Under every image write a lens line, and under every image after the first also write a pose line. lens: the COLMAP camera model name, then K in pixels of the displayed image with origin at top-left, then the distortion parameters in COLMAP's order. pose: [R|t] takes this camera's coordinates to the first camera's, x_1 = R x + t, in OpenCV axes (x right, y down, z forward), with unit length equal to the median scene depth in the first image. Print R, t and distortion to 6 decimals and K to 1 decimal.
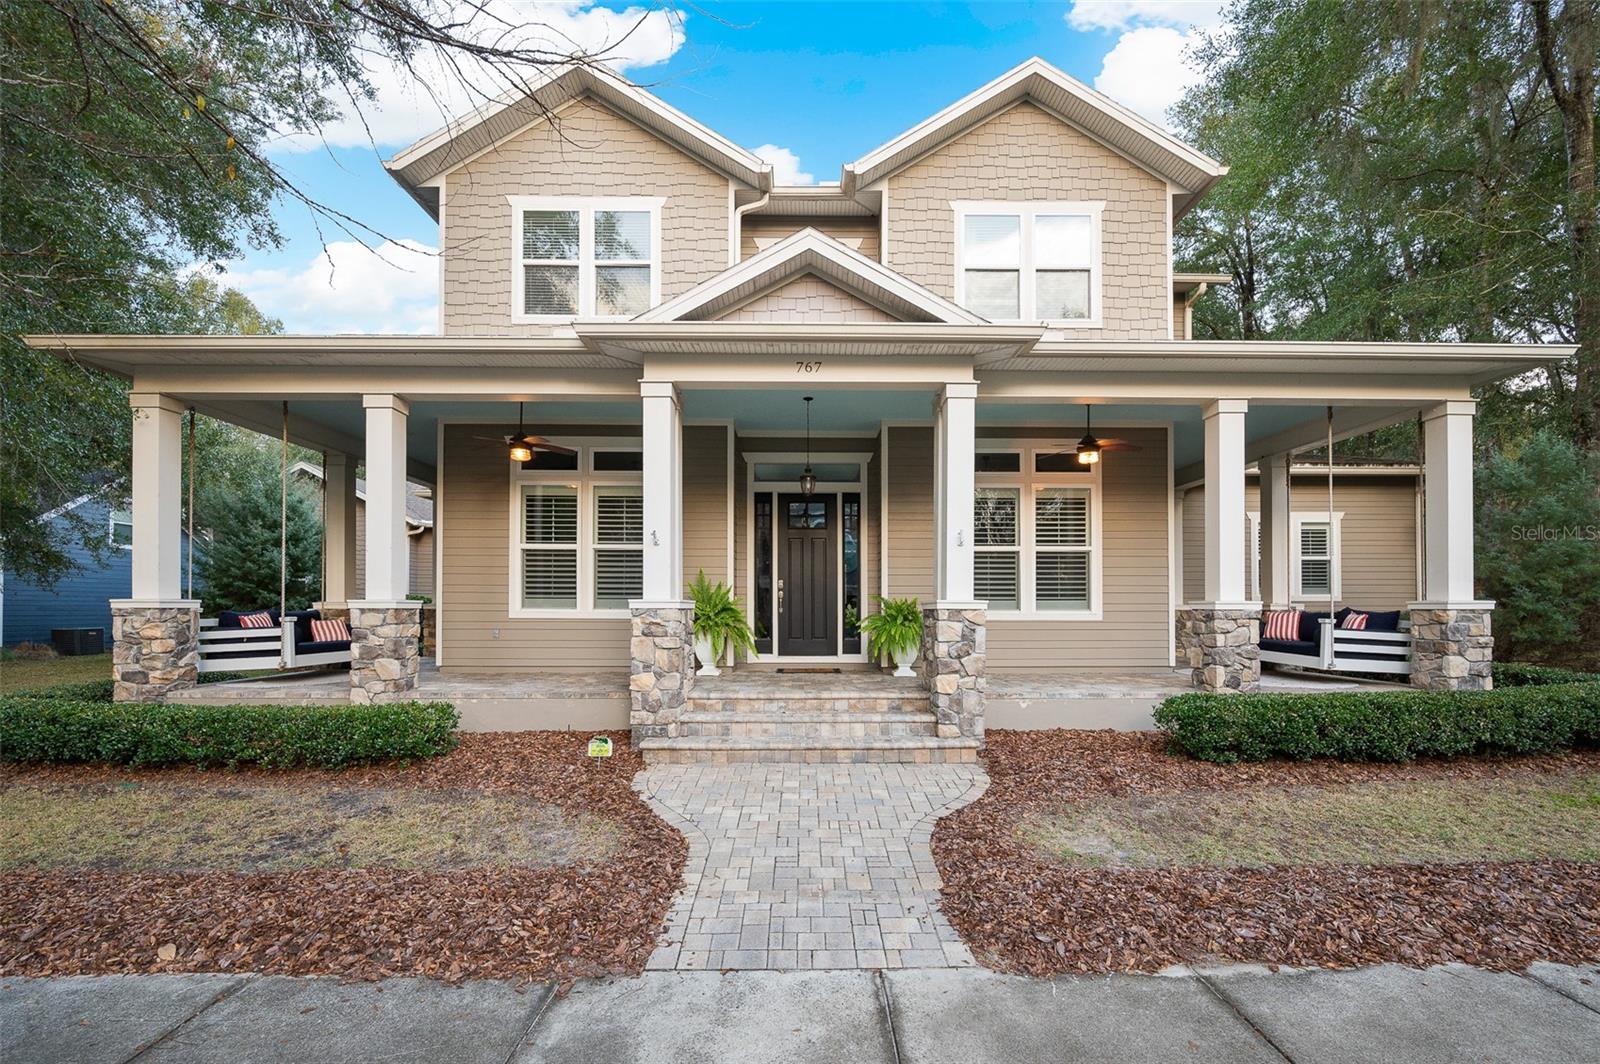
lens RADIAL K [[665.6, 0, 823.5], [0, 665.6, 581.9], [0, 0, 1]] dist [-0.000077, -0.000152]
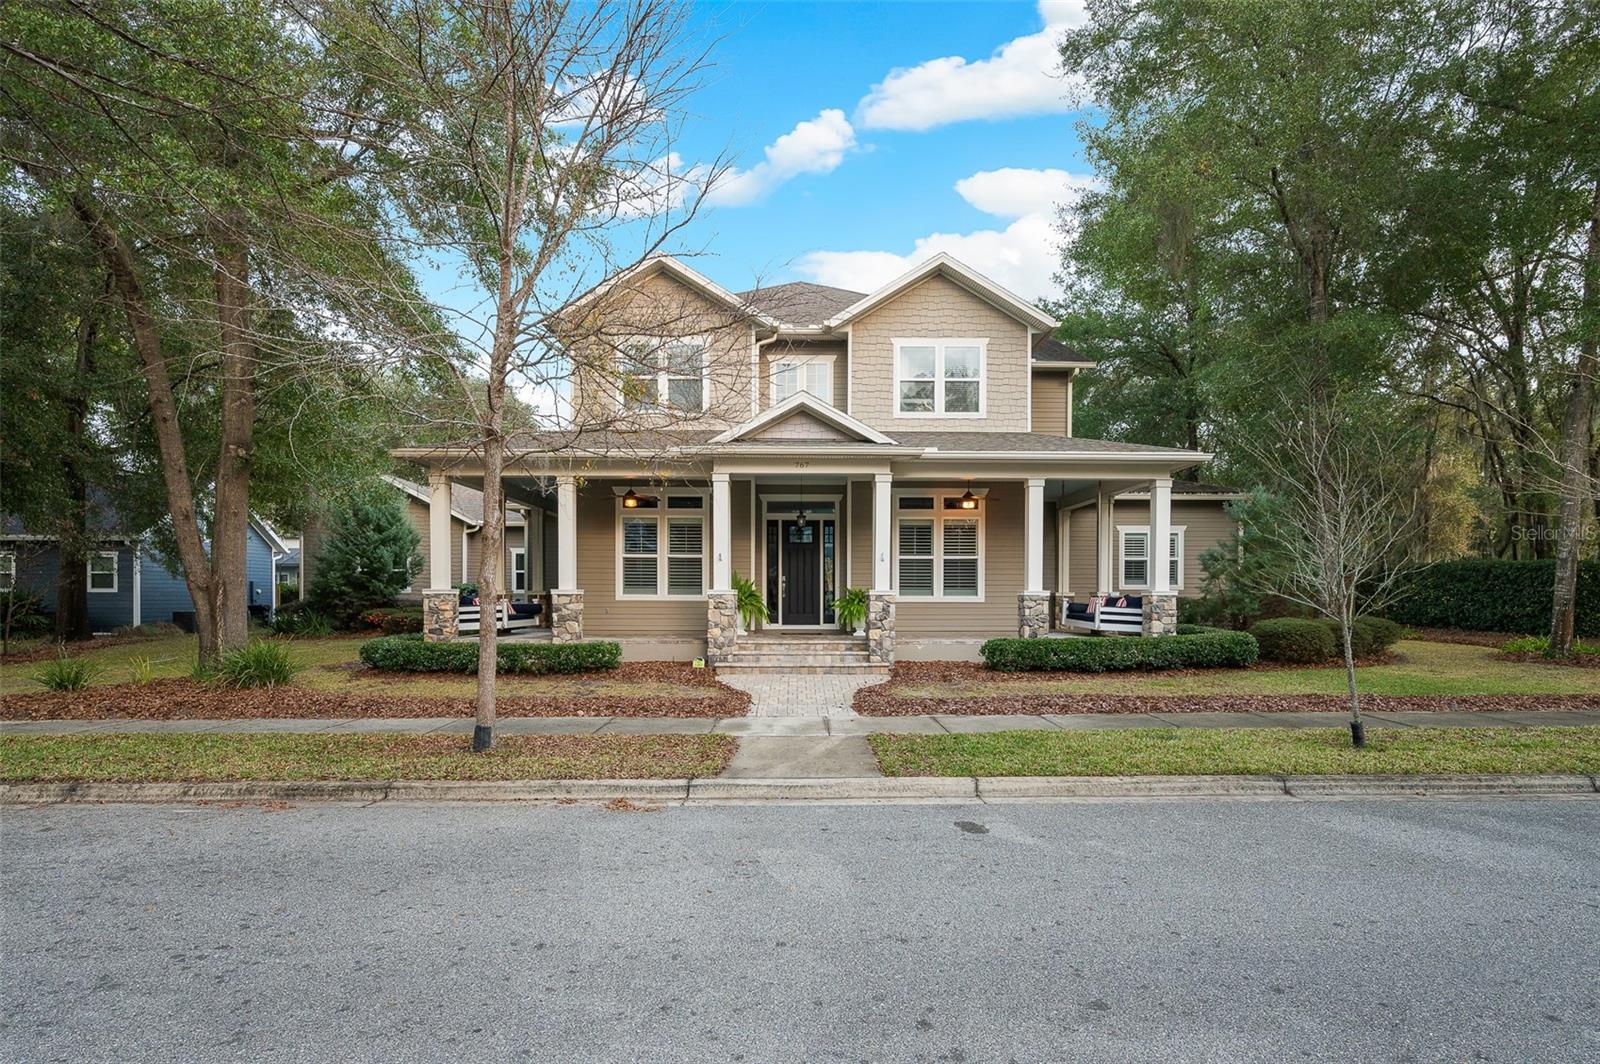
lens RADIAL K [[732.8, 0, 806.7], [0, 732.8, 575.3], [0, 0, 1]] dist [-0.001191, -0.000192]
pose [[0.999868, 0.000879, -0.016208, 0.020326], [-0.000670, 0.999917, 0.012883, -0.032474], [0.016218, -0.012871, 0.999786, -0.852257]]
